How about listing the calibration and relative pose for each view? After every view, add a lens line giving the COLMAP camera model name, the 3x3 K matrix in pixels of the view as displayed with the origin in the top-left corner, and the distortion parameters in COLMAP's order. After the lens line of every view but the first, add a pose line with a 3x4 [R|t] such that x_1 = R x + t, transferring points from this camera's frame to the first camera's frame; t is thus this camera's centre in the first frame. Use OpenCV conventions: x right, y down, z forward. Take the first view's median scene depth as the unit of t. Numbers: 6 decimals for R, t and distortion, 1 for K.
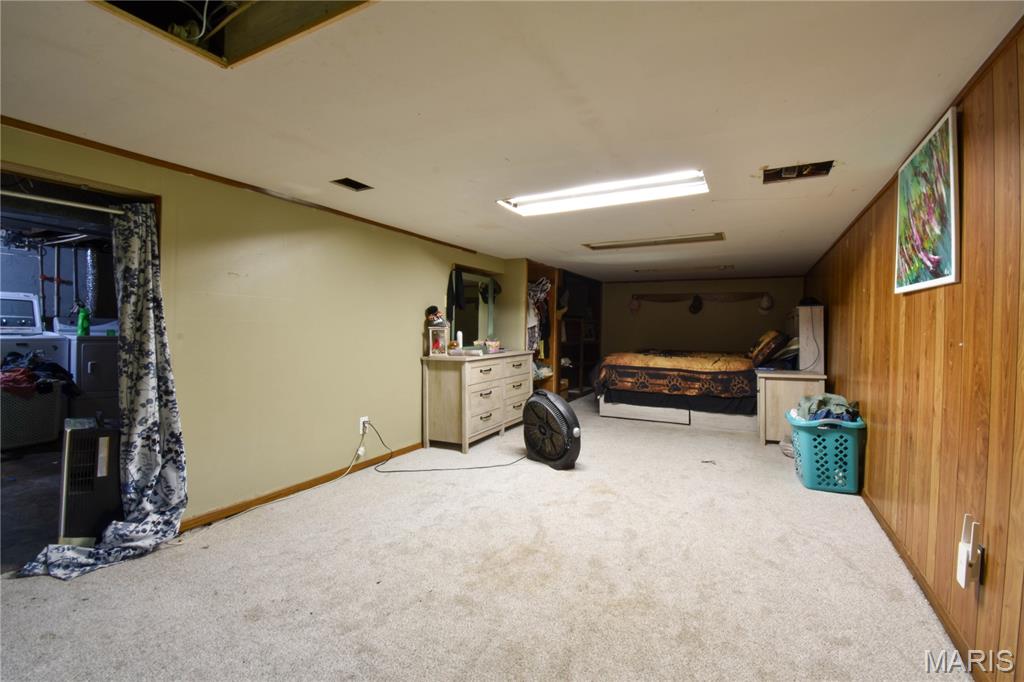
lens RADIAL K [[459.3, 0, 512.6], [0, 459.3, 332.5], [0, 0, 1]] dist [-0.015174, -0.006086]
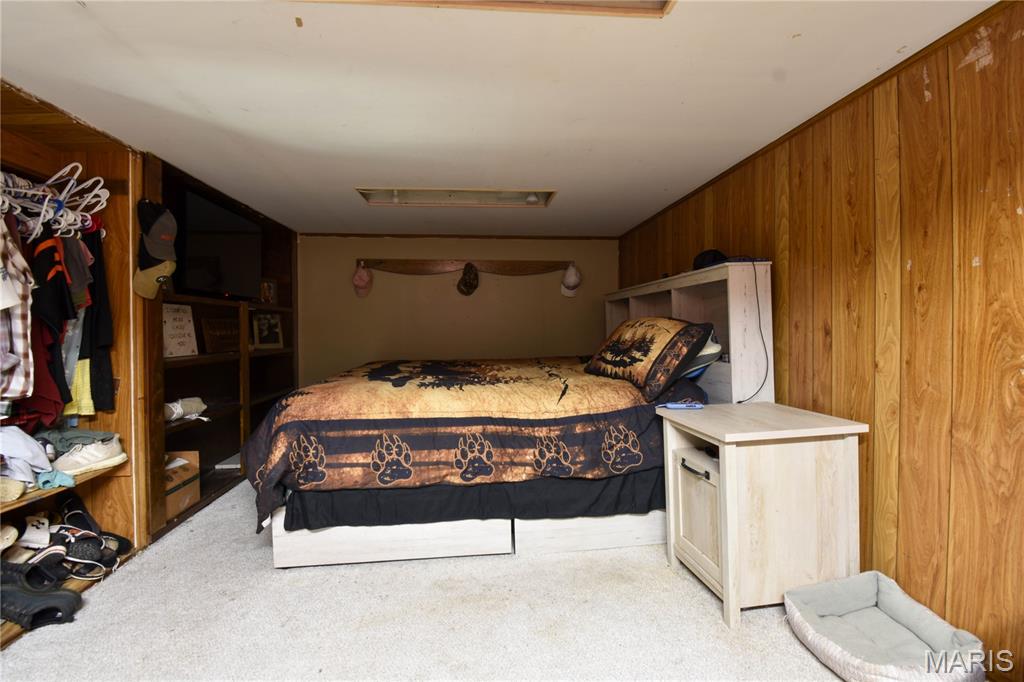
lens RADIAL K [[459.3, 0, 517.6], [0, 459.3, 321.7], [0, 0, 1]] dist [-0.015174, -0.006086]
pose [[0.825824, -0.015513, 0.563714, 0.155538], [0.023577, 0.999697, -0.007029, -0.000492], [-0.563434, 0.019095, 0.825940, 0.622123]]
